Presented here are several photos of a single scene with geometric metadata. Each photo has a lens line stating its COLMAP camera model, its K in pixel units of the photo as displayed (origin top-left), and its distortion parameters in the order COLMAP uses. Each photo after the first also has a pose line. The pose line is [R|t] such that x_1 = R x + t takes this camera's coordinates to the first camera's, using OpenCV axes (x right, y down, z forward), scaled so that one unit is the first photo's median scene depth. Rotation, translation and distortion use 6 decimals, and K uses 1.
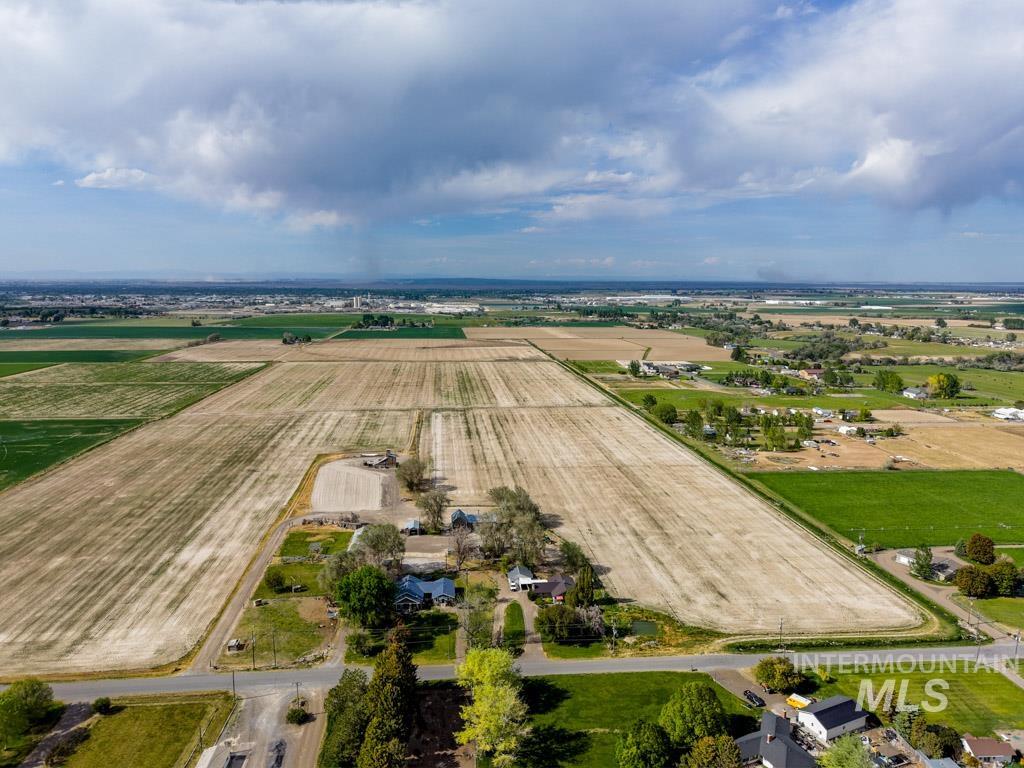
lens RADIAL K [[686.5, 0, 509.8], [0, 686.5, 354.6], [0, 0, 1]] dist [0.042774, -0.044612]
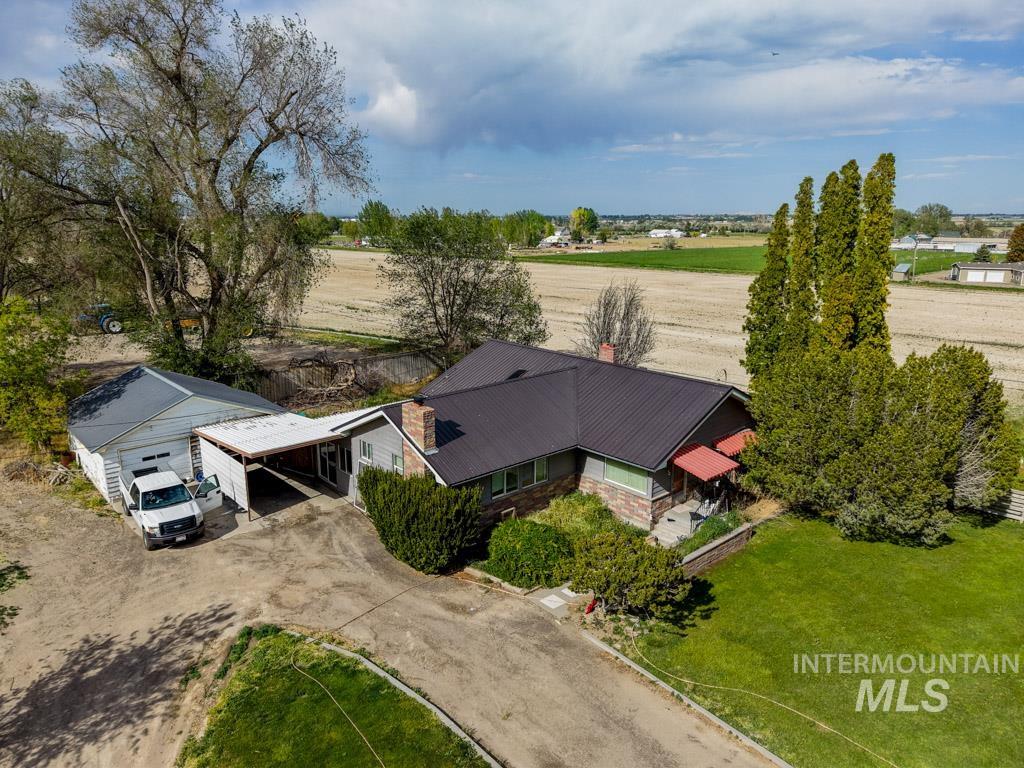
lens RADIAL K [[684.7, 0, 509.7], [0, 684.7, 383.3], [0, 0, 1]] dist [0.035076, -0.037238]
pose [[0.802398, -0.146799, 0.578452, -0.008864], [0.069714, 0.985695, 0.153446, 0.259103], [-0.592703, -0.082798, 0.801154, 0.751538]]
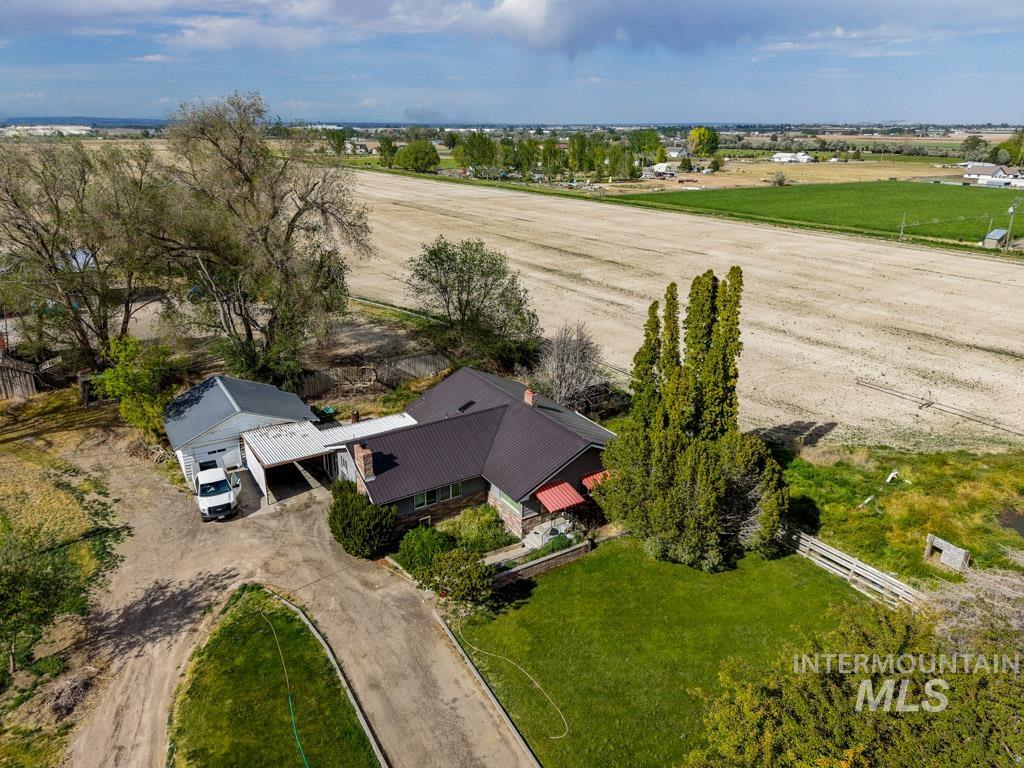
lens RADIAL K [[684.7, 0, 509.7], [0, 684.7, 383.3], [0, 0, 1]] dist [0.035076, -0.037238]
pose [[0.892538, -0.161840, 0.420932, 0.002453], [0.051007, 0.963626, 0.262341, 0.231555], [-0.448079, -0.212679, 0.868328, 0.707182]]
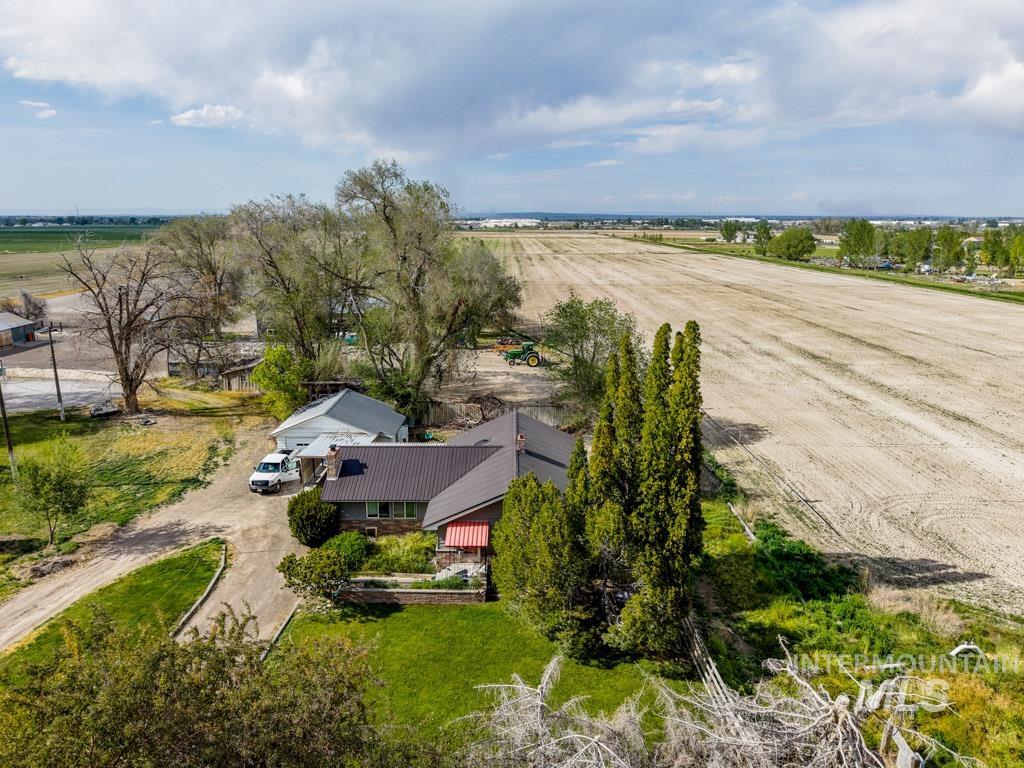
lens RADIAL K [[684.7, 0, 509.7], [0, 684.7, 383.3], [0, 0, 1]] dist [0.035076, -0.037238]
pose [[0.994928, 0.021278, -0.098315, 0.076483], [-0.008420, 0.991559, 0.129384, 0.241973], [0.100238, -0.127900, 0.986709, 0.692150]]
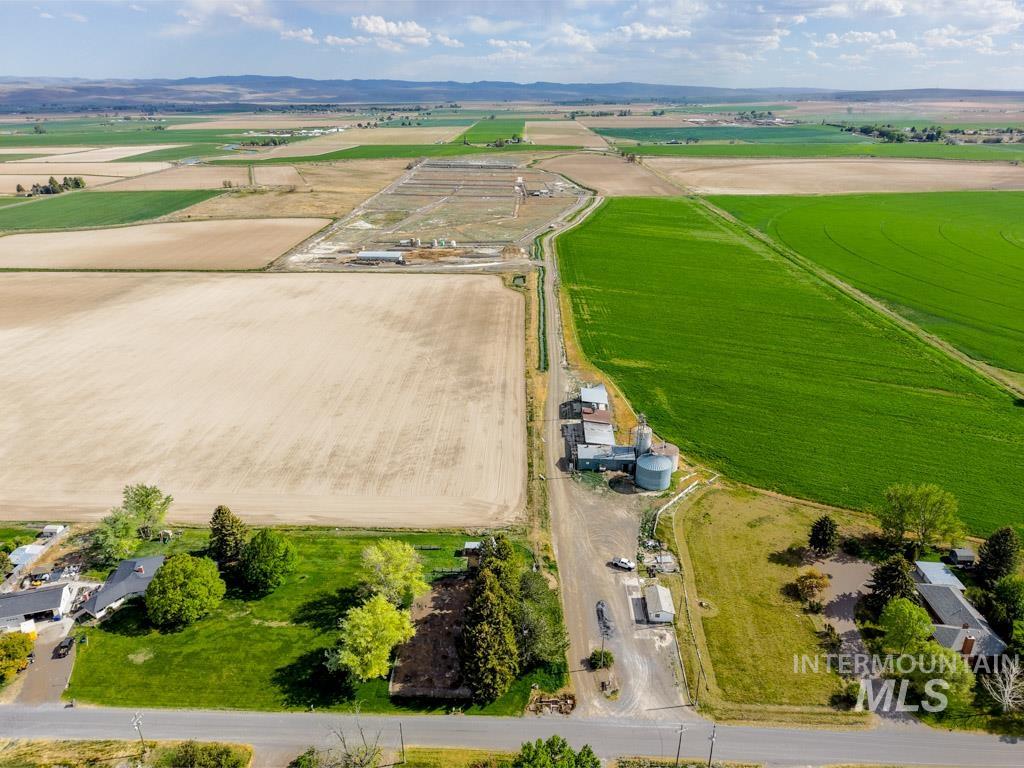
lens RADIAL K [[684.7, 0, 509.7], [0, 684.7, 383.3], [0, 0, 1]] dist [0.035076, -0.037238]
pose [[-0.991332, -0.058514, 0.117627, -0.162009], [0.005991, 0.874272, 0.485399, -0.113571], [-0.131241, 0.481897, -0.866344, 0.940220]]
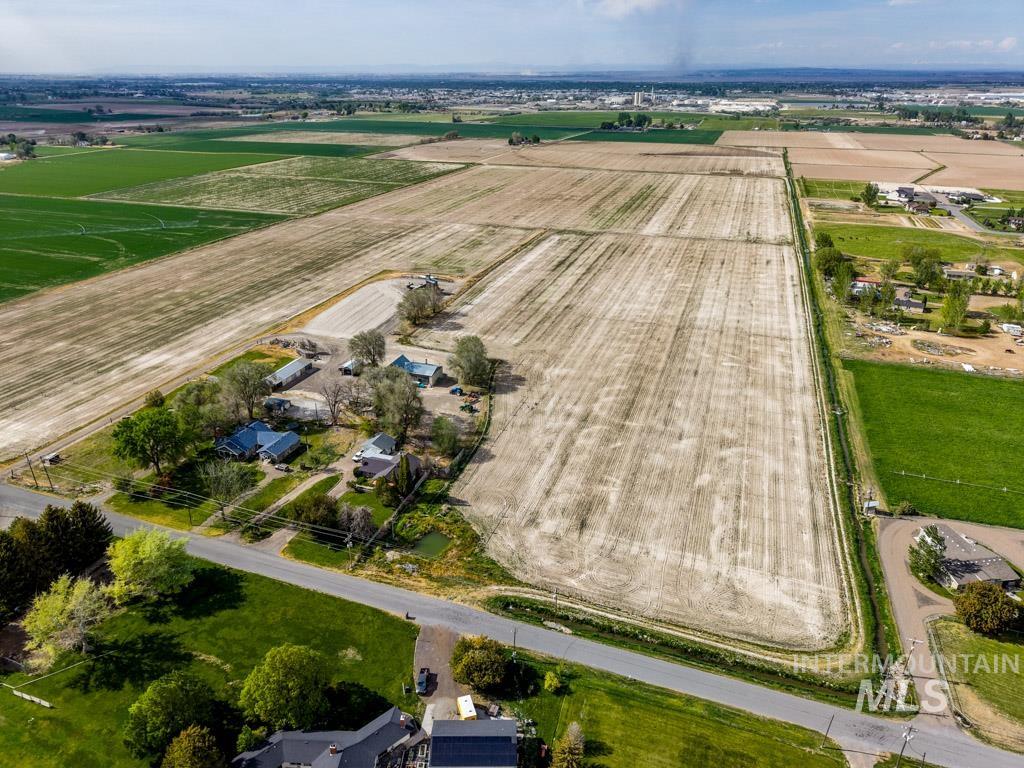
lens RADIAL K [[684.7, 0, 509.7], [0, 684.7, 383.3], [0, 0, 1]] dist [0.035076, -0.037238]
pose [[0.906629, 0.169448, -0.386409, 0.417343], [-0.040723, 0.946681, 0.319589, -0.027185], [0.419960, -0.274012, 0.865188, 0.307311]]
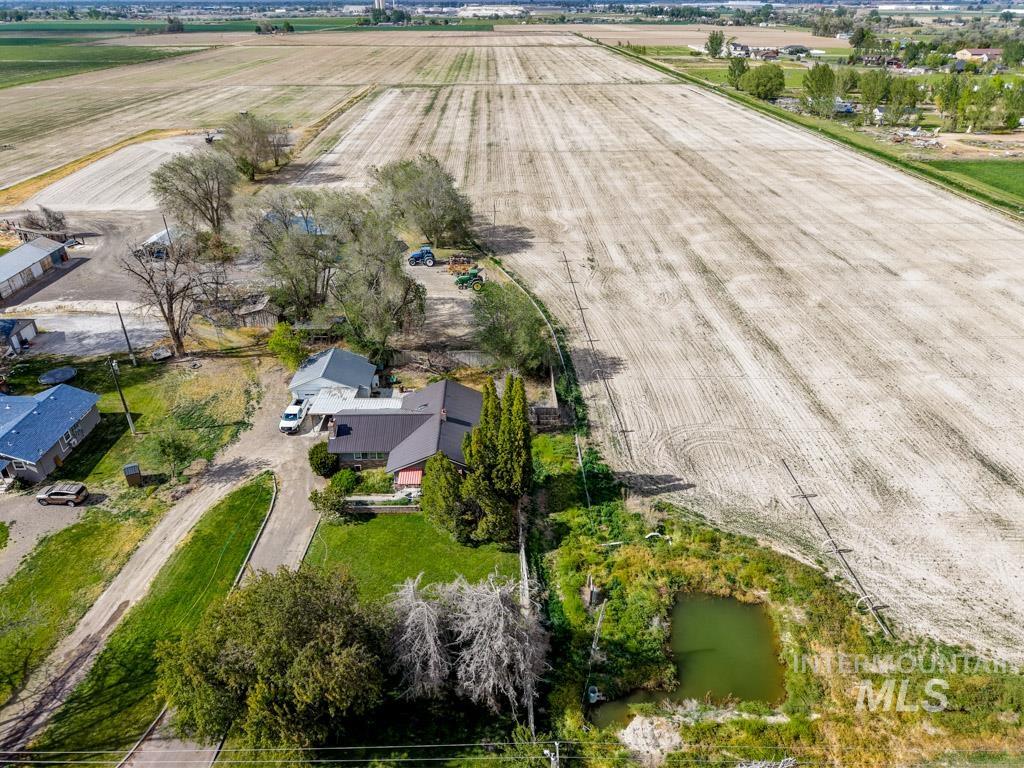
lens RADIAL K [[684.7, 0, 509.7], [0, 684.7, 383.3], [0, 0, 1]] dist [0.035076, -0.037238]
pose [[0.996973, 0.031998, -0.070858, 0.104399], [-0.001624, 0.919755, 0.392490, 0.170208], [0.077731, -0.391187, 0.917023, 0.618931]]
